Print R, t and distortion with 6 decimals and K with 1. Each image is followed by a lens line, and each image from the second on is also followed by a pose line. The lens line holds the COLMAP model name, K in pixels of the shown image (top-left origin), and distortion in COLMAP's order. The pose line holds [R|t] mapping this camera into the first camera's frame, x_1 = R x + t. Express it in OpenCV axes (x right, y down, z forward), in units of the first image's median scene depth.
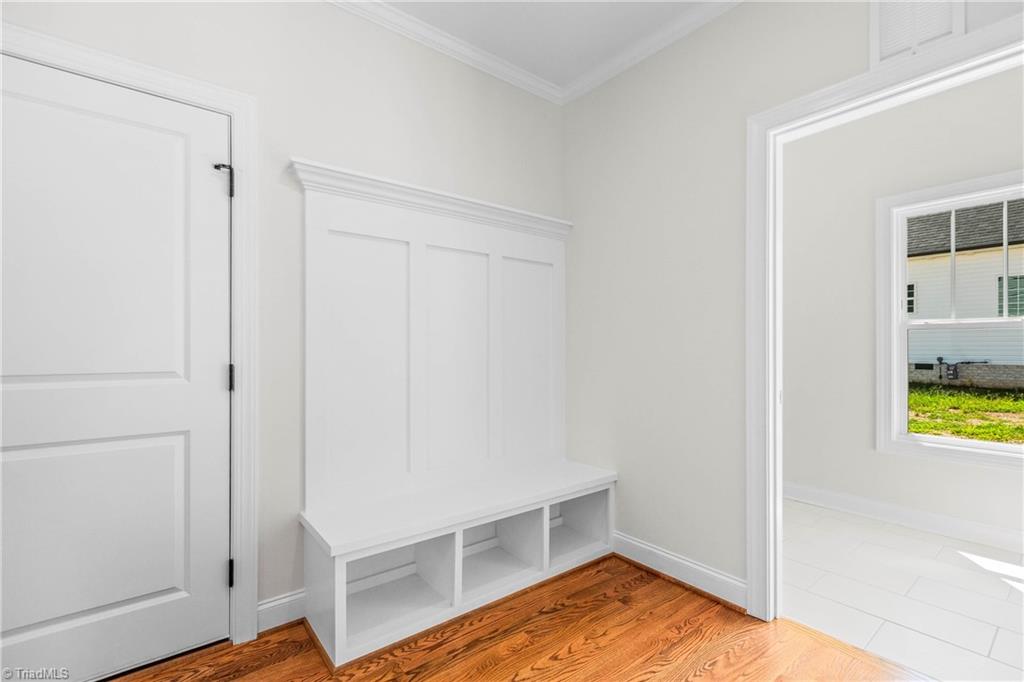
lens RADIAL K [[464.3, 0, 512.7], [0, 464.3, 345.4], [0, 0, 1]] dist [0.007966, -0.001489]
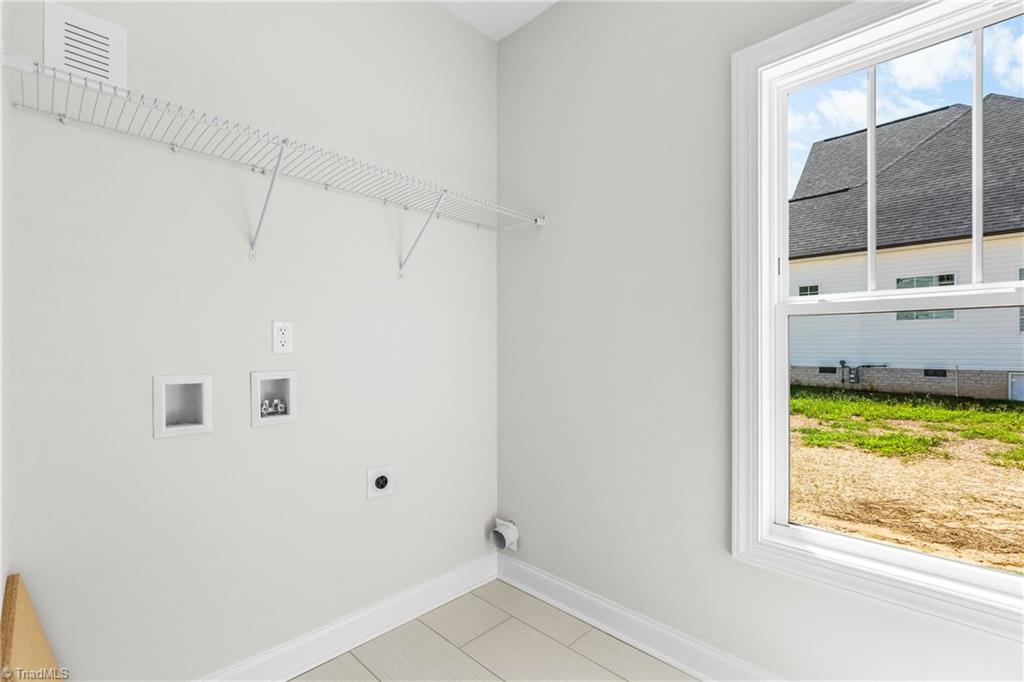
lens RADIAL K [[464.3, 0, 511.4], [0, 464.3, 344.9], [0, 0, 1]] dist [0.007966, -0.001489]
pose [[0.992265, 0.005616, 0.124007, 0.135685], [-0.005051, 0.999975, -0.004870, 0.001340], [-0.124031, 0.004206, 0.992269, 0.150283]]
